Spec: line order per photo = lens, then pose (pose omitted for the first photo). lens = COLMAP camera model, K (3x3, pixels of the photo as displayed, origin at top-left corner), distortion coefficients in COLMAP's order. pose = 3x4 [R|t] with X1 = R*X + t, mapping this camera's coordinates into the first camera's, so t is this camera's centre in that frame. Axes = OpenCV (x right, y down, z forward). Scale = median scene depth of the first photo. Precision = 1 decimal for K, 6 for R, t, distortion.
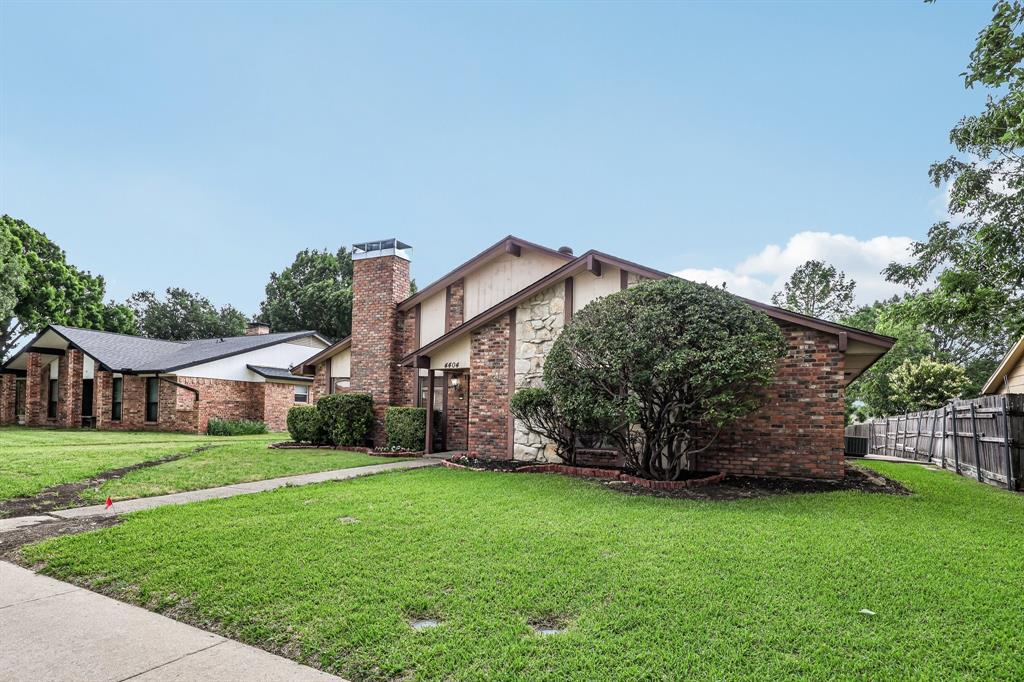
lens RADIAL K [[505.1, 0, 532.3], [0, 505.1, 408.3], [0, 0, 1]] dist [0.003129, -0.000962]
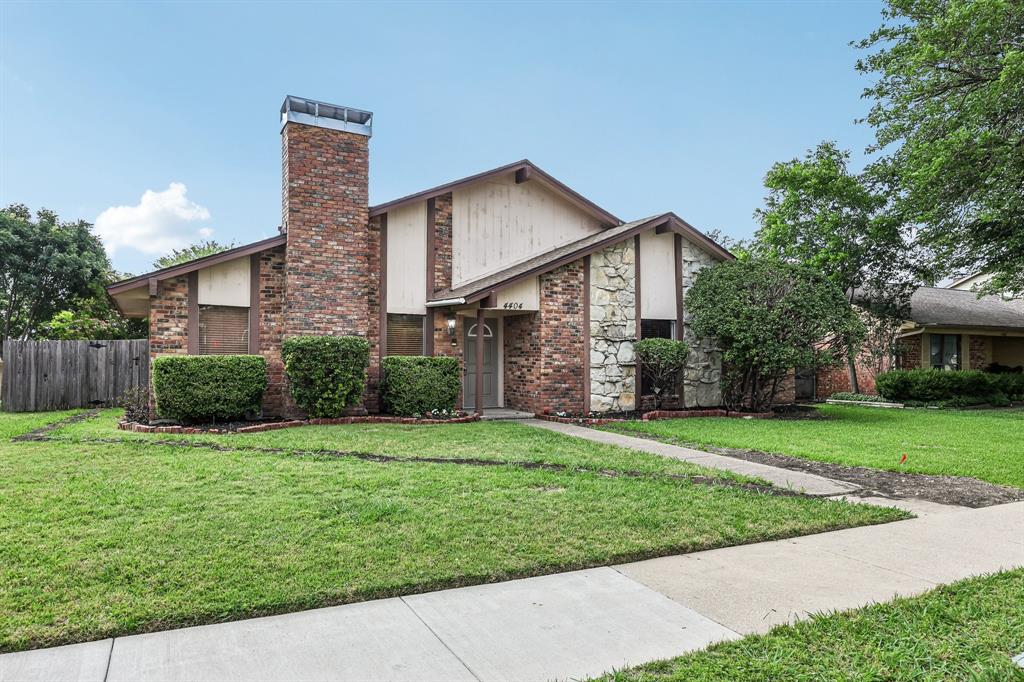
lens RADIAL K [[683.2, 0, 513.7], [0, 683.2, 349.0], [0, 0, 1]] dist [0.004133, 0.000176]
pose [[0.583357, 0.000806, 0.812216, -1.118422], [0.000769, 0.999999, -0.001545, -0.013127], [-0.812216, 0.001526, 0.583355, 0.357162]]
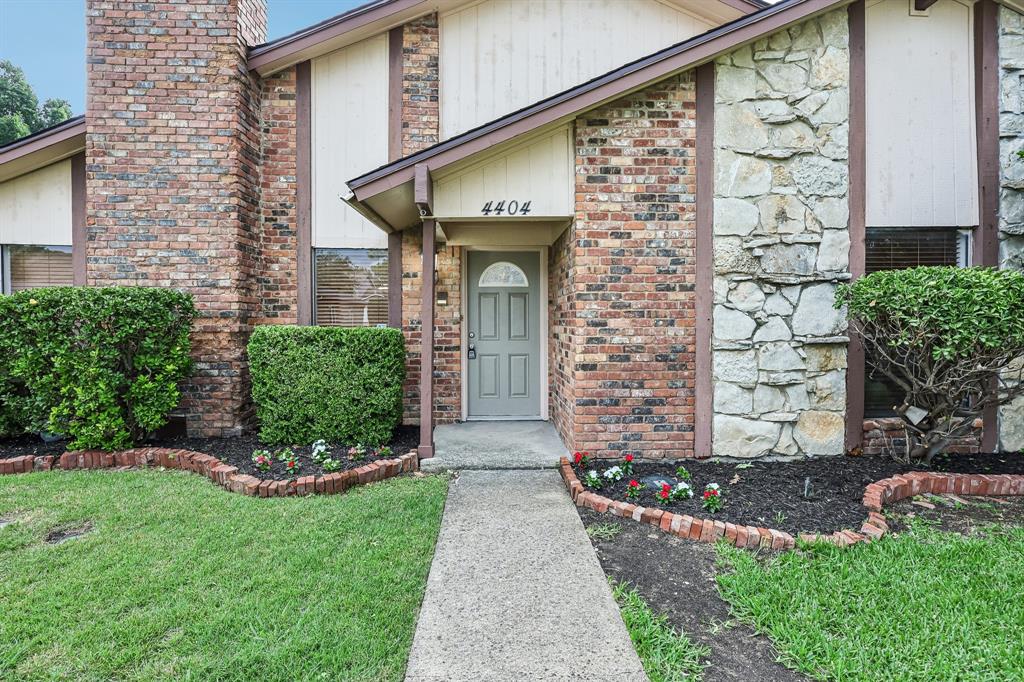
lens RADIAL K [[505.1, 0, 504.2], [0, 505.1, 336.1], [0, 0, 1]] dist [0.003129, -0.000962]
pose [[0.878597, -0.030037, 0.476619, -0.350073], [0.013818, 0.999201, 0.037498, -0.007775], [-0.477364, -0.026360, 0.878310, 0.709493]]
